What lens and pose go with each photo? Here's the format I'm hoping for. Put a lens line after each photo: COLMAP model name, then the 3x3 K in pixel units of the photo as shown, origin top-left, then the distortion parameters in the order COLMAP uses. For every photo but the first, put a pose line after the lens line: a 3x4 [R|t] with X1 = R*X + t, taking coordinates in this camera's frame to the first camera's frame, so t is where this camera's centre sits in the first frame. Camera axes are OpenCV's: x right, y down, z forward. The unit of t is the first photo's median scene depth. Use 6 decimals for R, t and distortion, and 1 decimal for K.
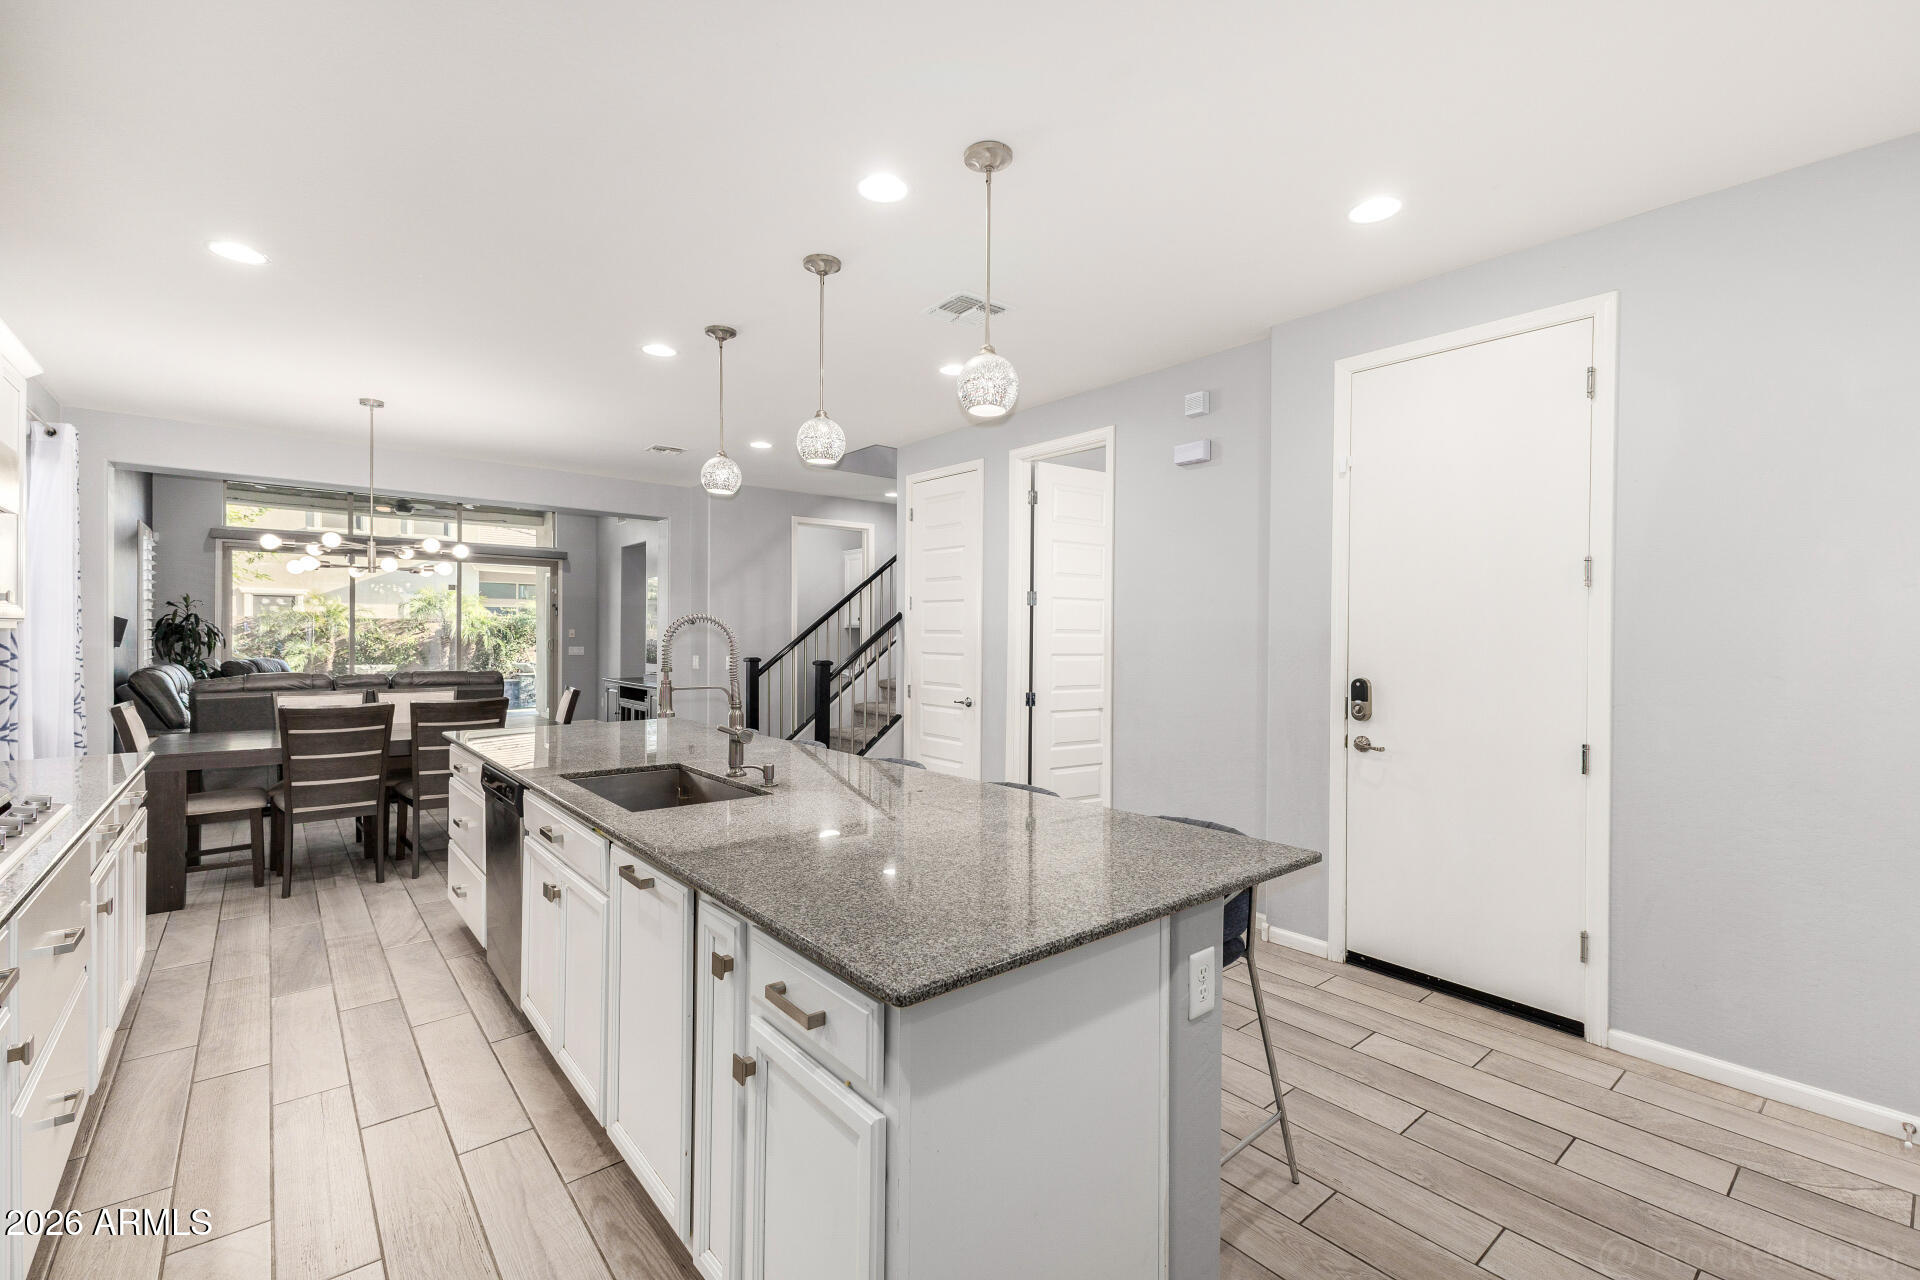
lens RADIAL K [[823.0, 0, 962.7], [0, 823.0, 638.5], [0, 0, 1]] dist [0.015198, 0.000194]
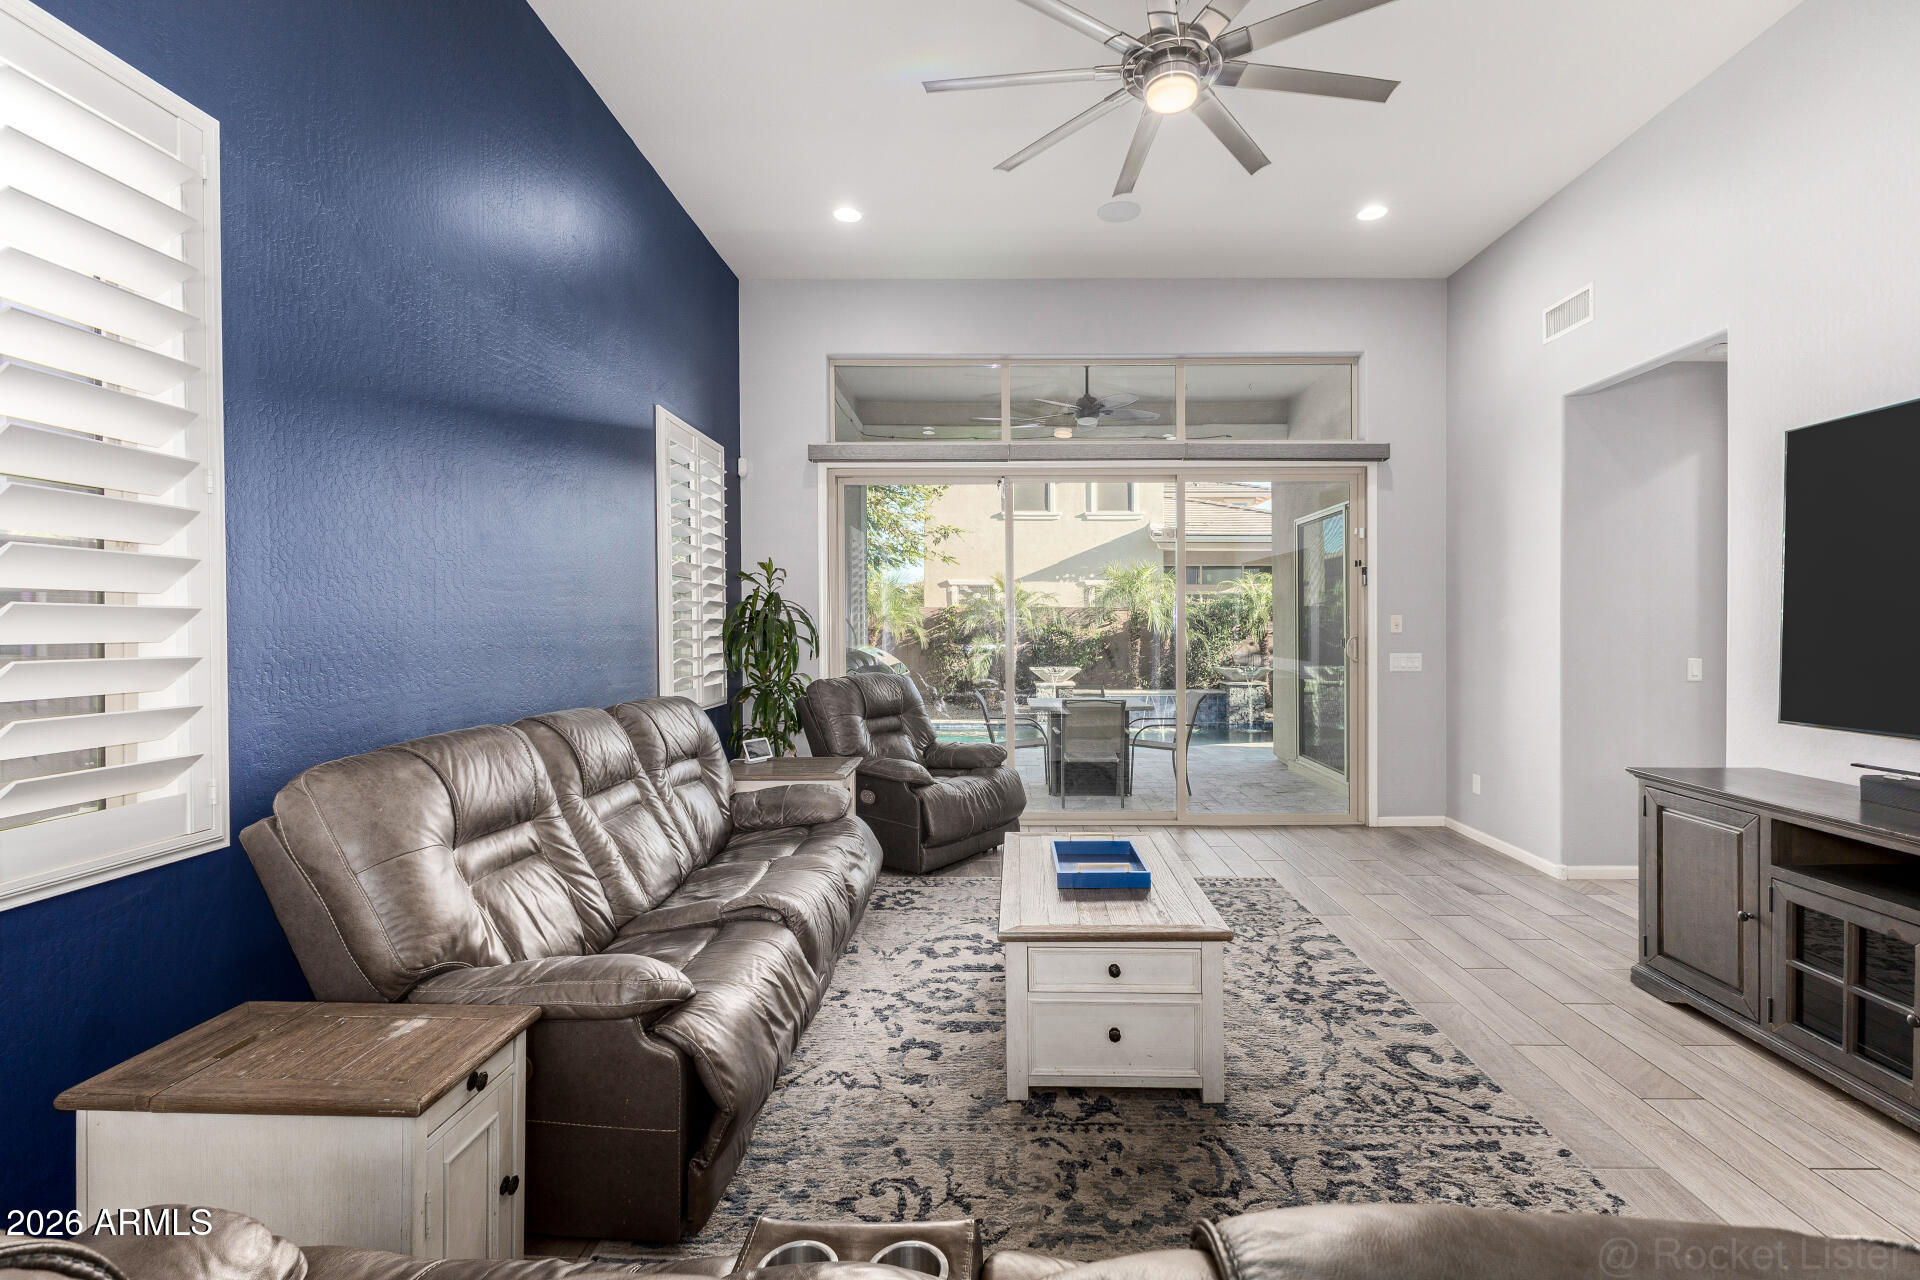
lens RADIAL K [[823.0, 0, 970.6], [0, 823.0, 631.8], [0, 0, 1]] dist [0.015198, 0.000194]
pose [[0.741356, -0.002513, -0.671107, -0.248937], [0.004787, 0.999987, 0.001544, -0.002336], [0.671094, -0.004357, 0.741359, 0.367952]]
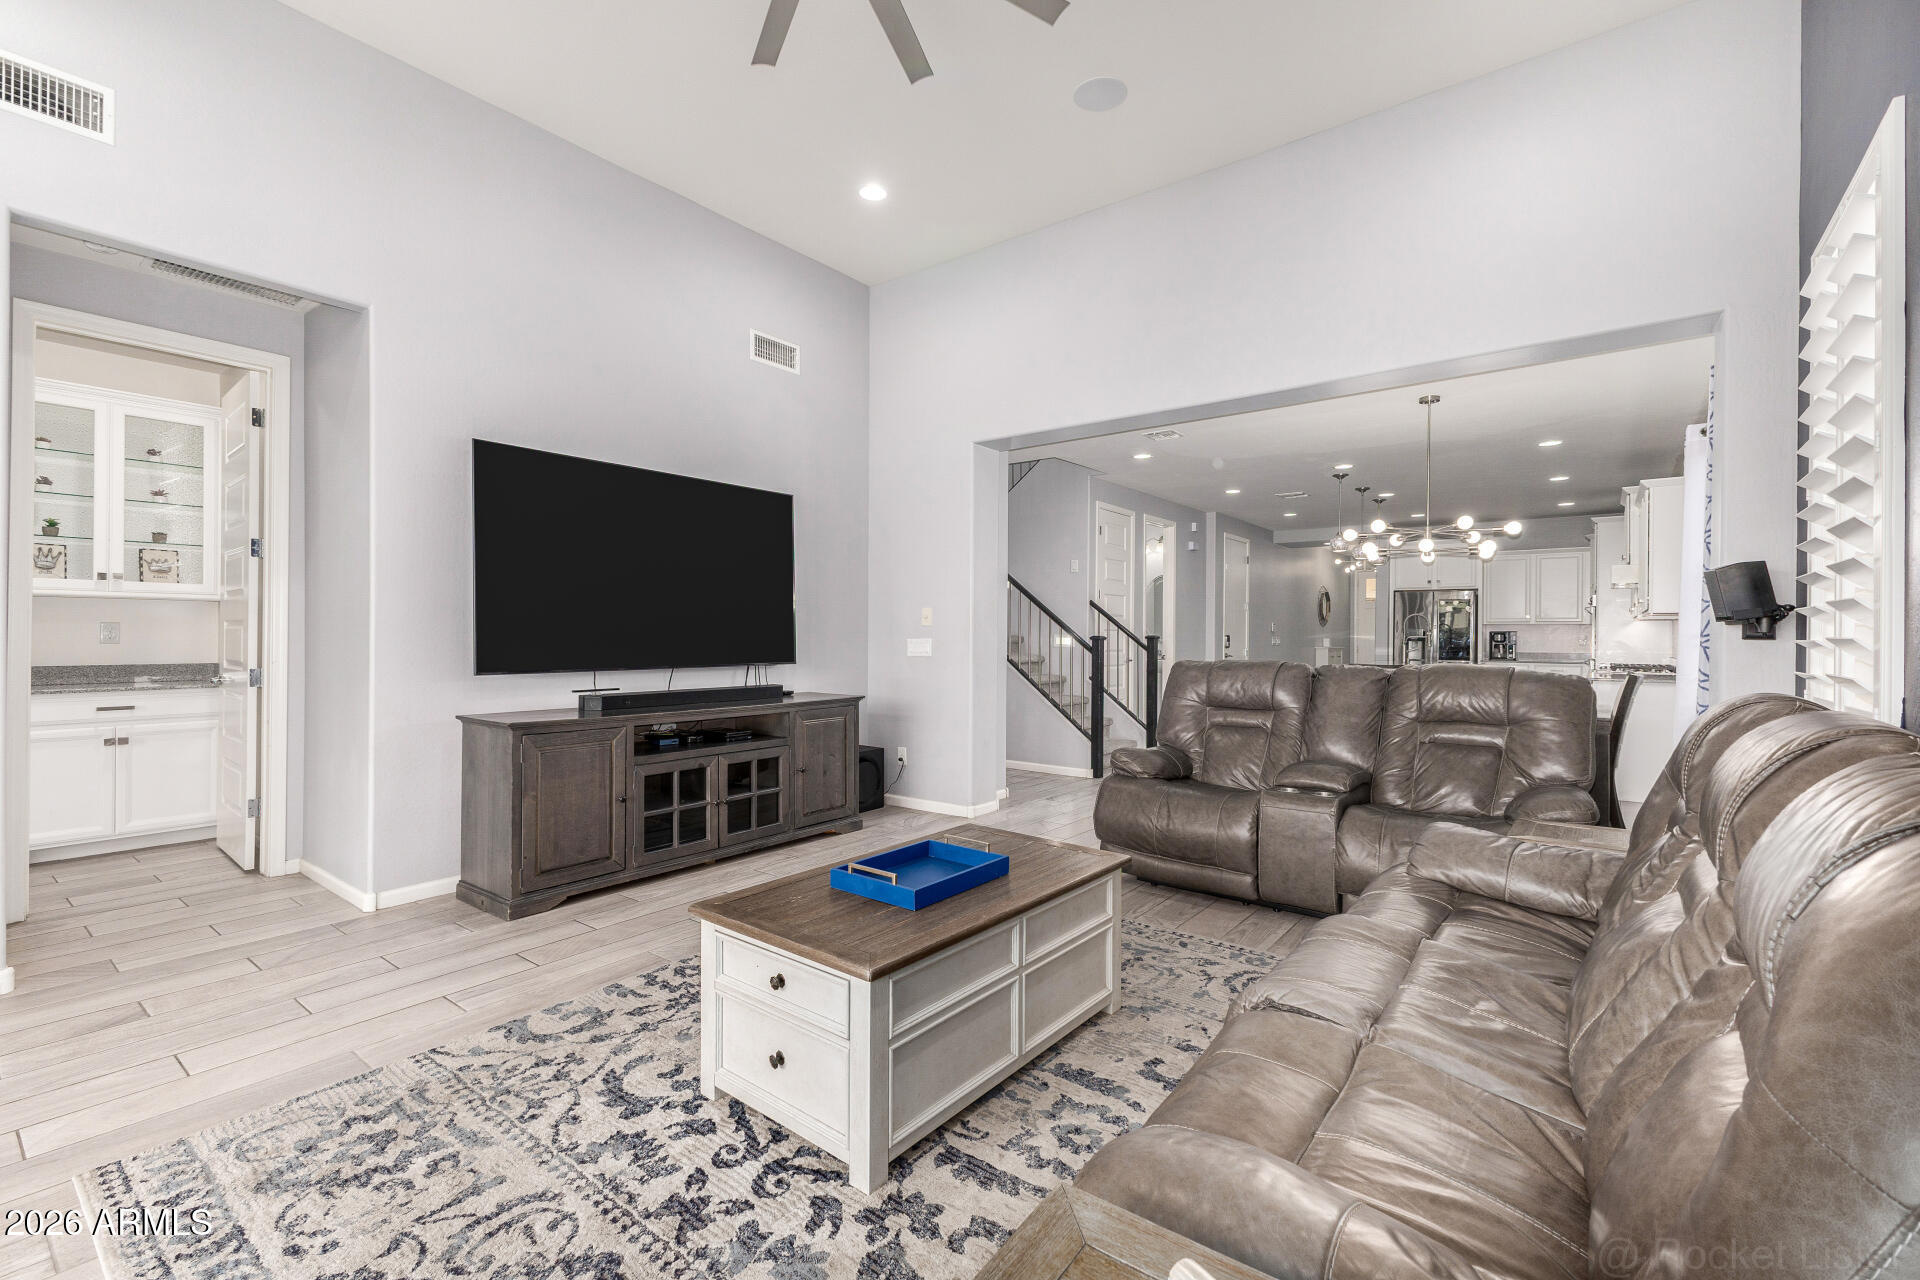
lens RADIAL K [[823.0, 0, 966.1], [0, 823.0, 633.1], [0, 0, 1]] dist [0.015198, 0.000194]
pose [[-0.207292, -0.009142, 0.978236, -0.689655], [-0.004194, 0.999955, 0.008456, 0.010497], [-0.978270, -0.002350, -0.207321, 0.683098]]
